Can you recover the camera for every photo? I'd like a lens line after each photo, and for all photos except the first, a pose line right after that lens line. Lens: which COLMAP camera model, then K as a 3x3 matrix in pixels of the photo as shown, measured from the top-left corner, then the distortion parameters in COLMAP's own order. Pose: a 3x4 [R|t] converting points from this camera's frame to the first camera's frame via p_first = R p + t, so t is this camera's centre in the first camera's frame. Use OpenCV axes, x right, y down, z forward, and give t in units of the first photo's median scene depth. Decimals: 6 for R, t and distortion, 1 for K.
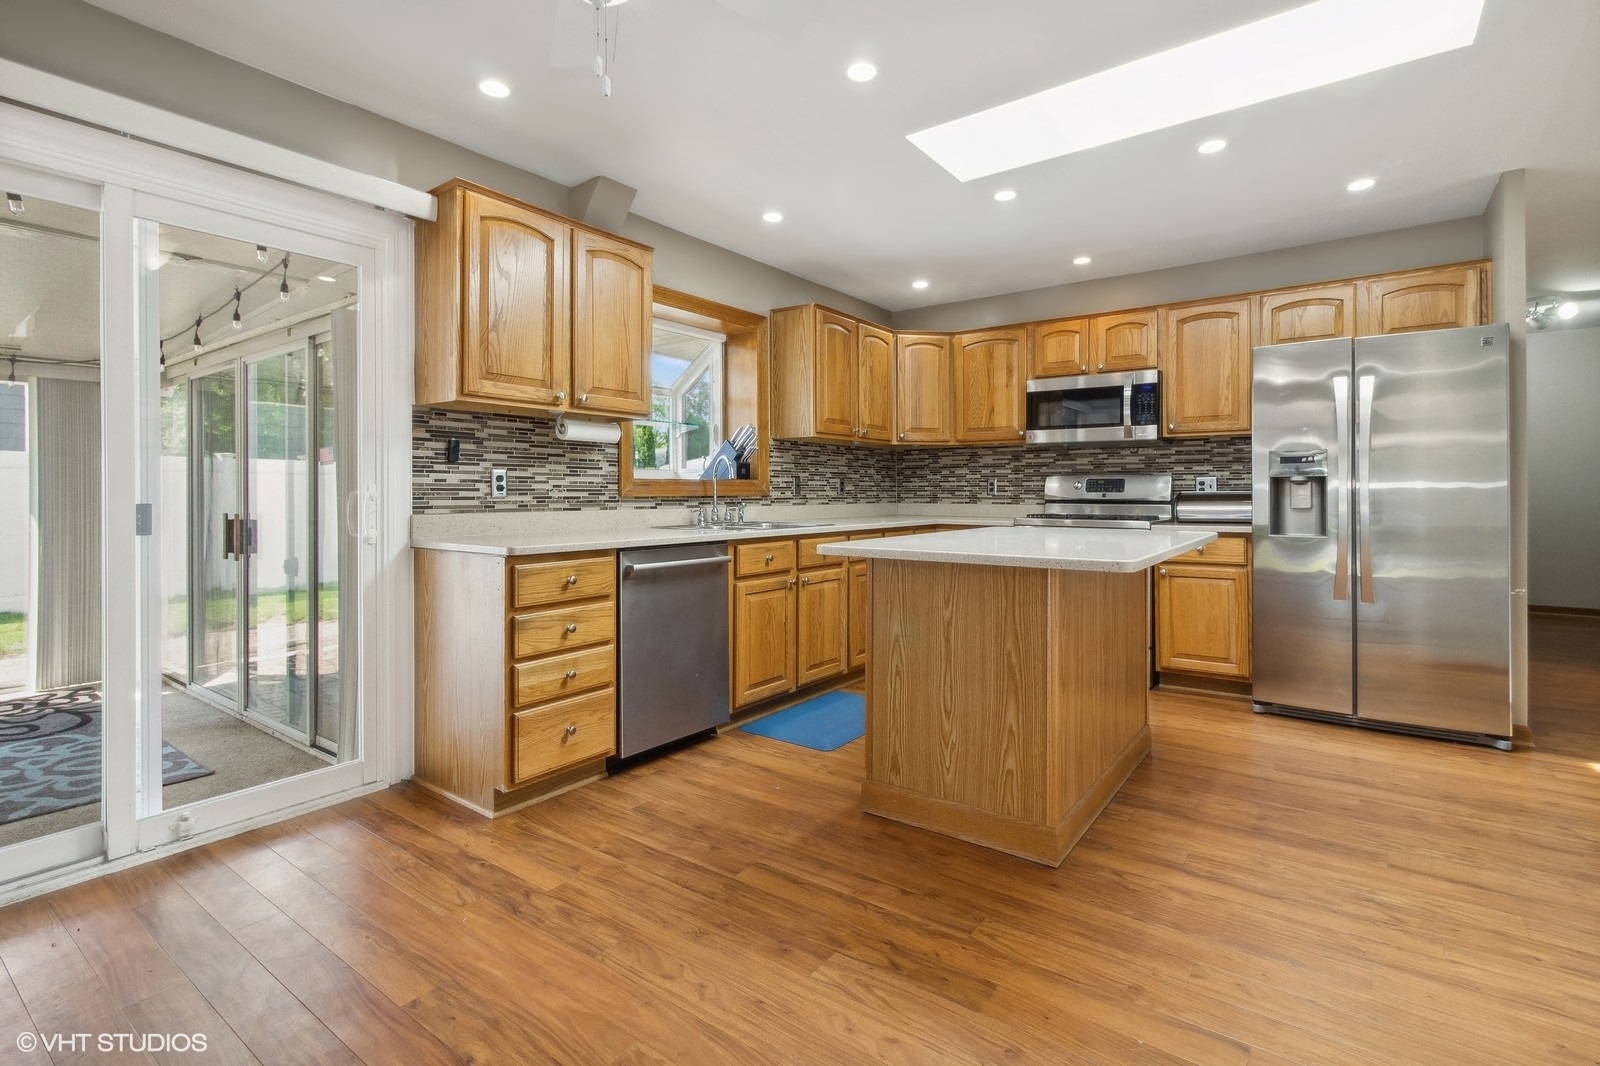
lens RADIAL K [[769.8, 0, 791.3], [0, 769.8, 509.1], [0, 0, 1]] dist [0.005042, 0.000952]
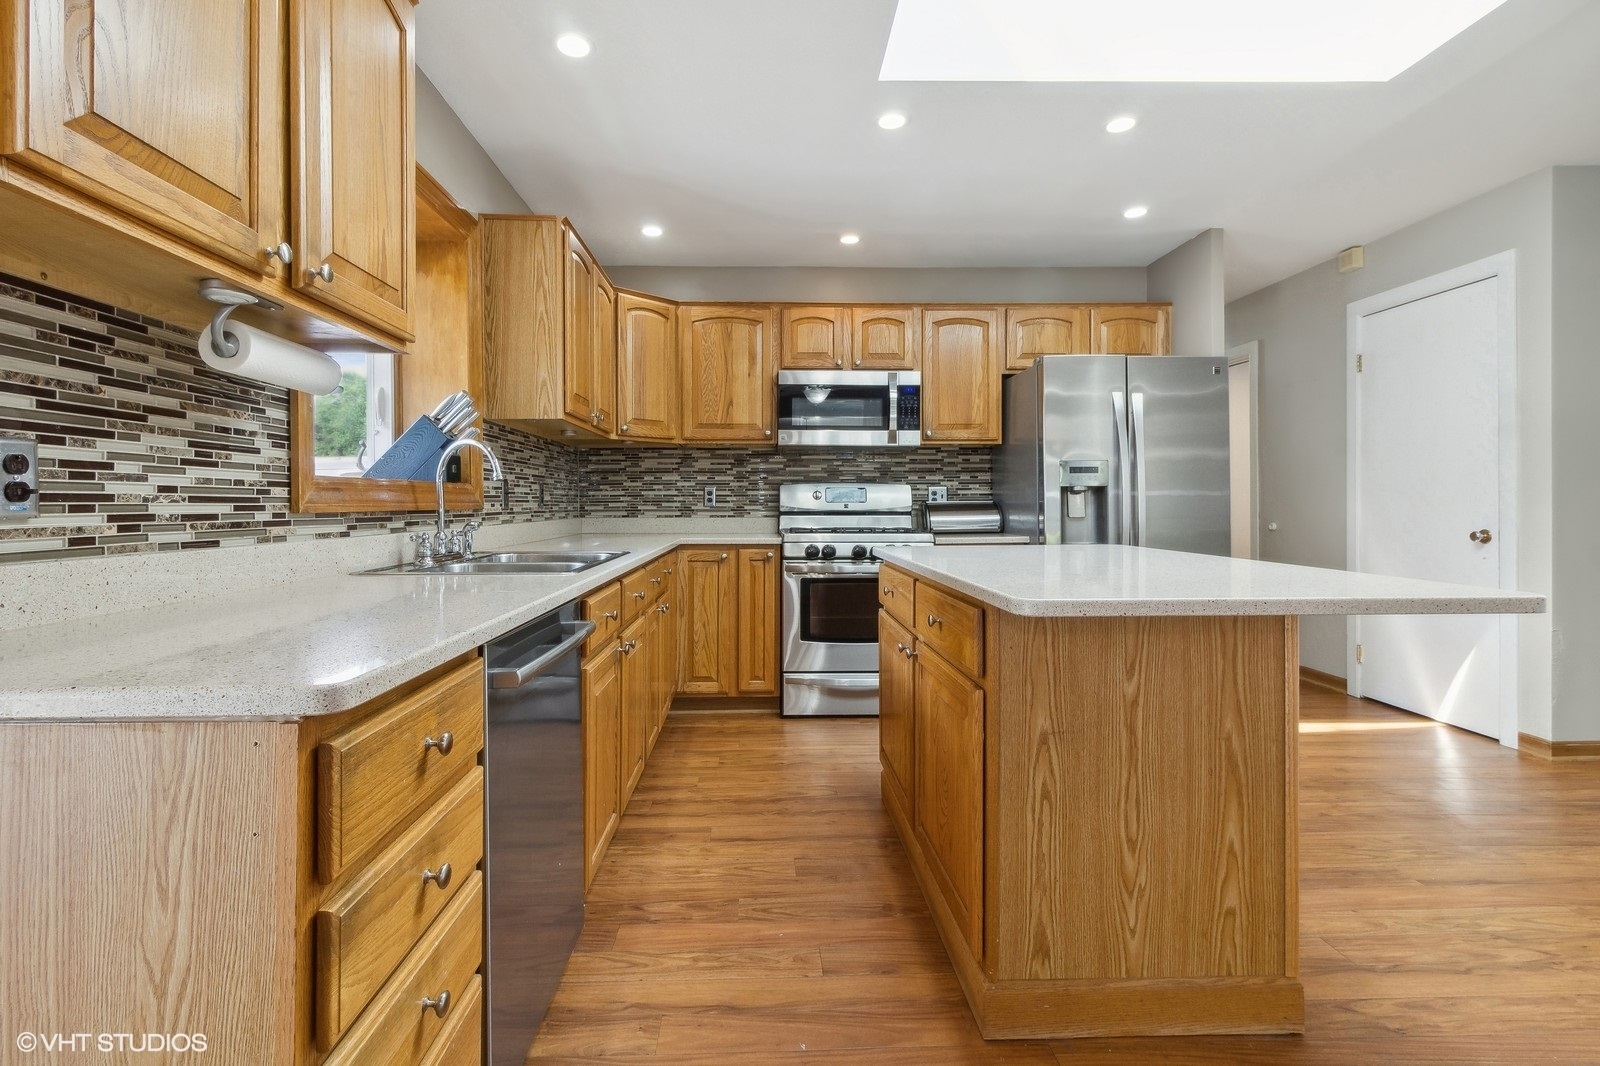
lens RADIAL K [[769.8, 0, 791.3], [0, 769.8, 509.1], [0, 0, 1]] dist [0.005042, 0.000952]
pose [[0.781867, -0.007546, 0.623399, -0.289155], [0.017396, 0.999801, -0.009716, -0.009186], [-0.623202, 0.018441, 0.781843, 0.460413]]
